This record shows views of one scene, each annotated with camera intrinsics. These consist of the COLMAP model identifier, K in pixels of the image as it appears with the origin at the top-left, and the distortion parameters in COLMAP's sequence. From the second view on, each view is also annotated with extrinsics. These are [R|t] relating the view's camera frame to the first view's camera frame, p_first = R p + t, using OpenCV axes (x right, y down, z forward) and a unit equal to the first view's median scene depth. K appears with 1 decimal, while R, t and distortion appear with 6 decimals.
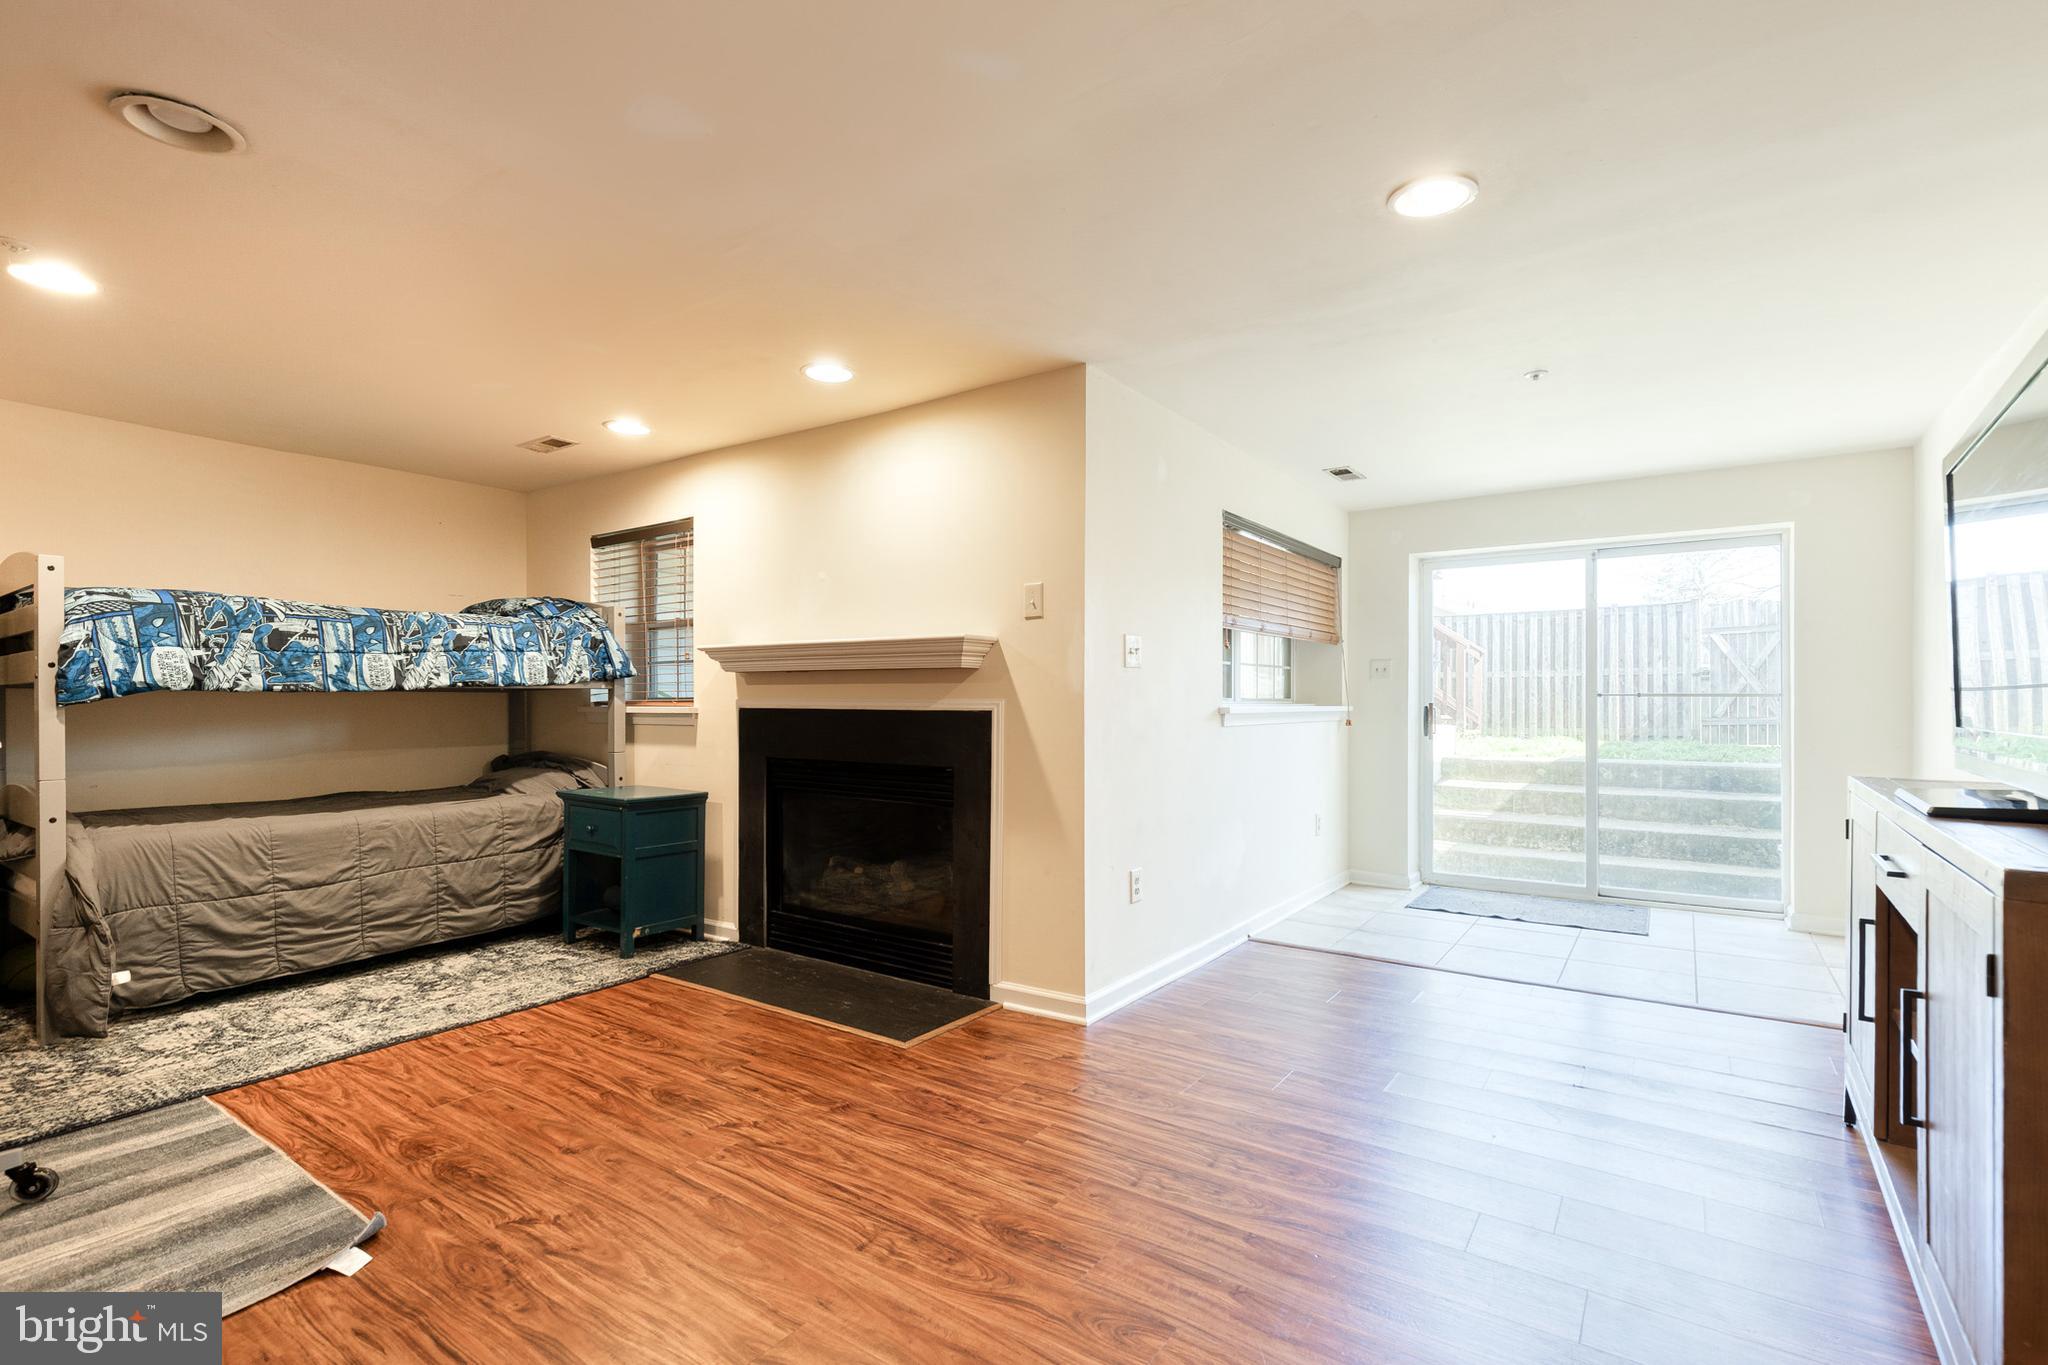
lens RADIAL K [[930.9, 0, 1089.4], [0, 930.9, 702.6], [0, 0, 1]] dist [0.011673, -0.000806]
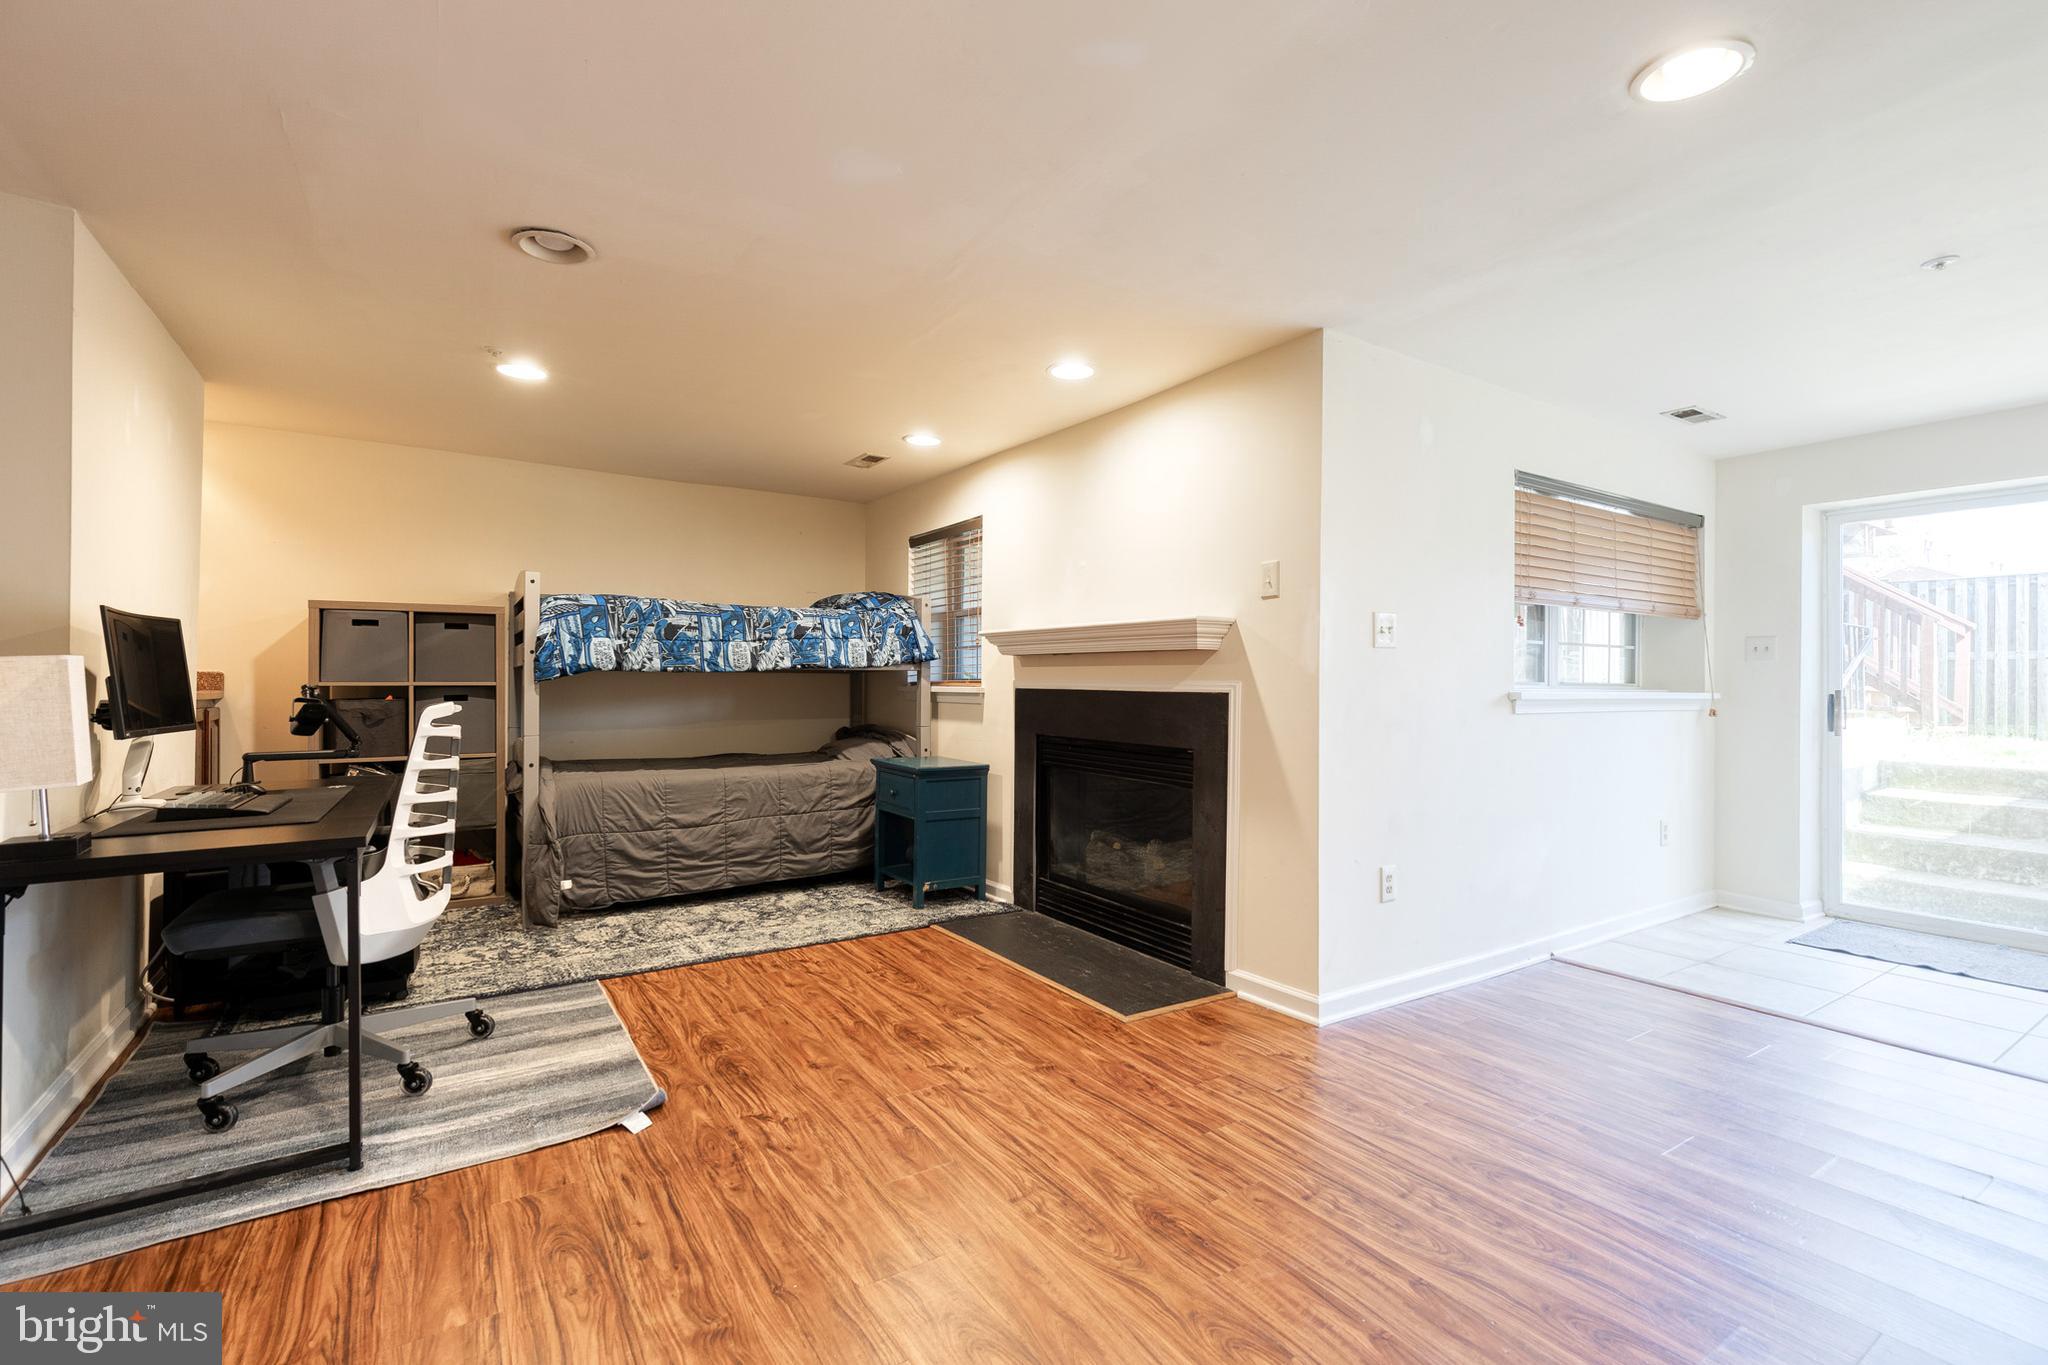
lens RADIAL K [[930.9, 0, 1072.1], [0, 930.9, 678.5], [0, 0, 1]] dist [0.011673, -0.000806]
pose [[0.928967, 0.004534, -0.370134, 0.112003], [-0.007565, 0.999949, -0.006739, 0.001601], [0.370085, 0.009061, 0.928954, 0.023506]]
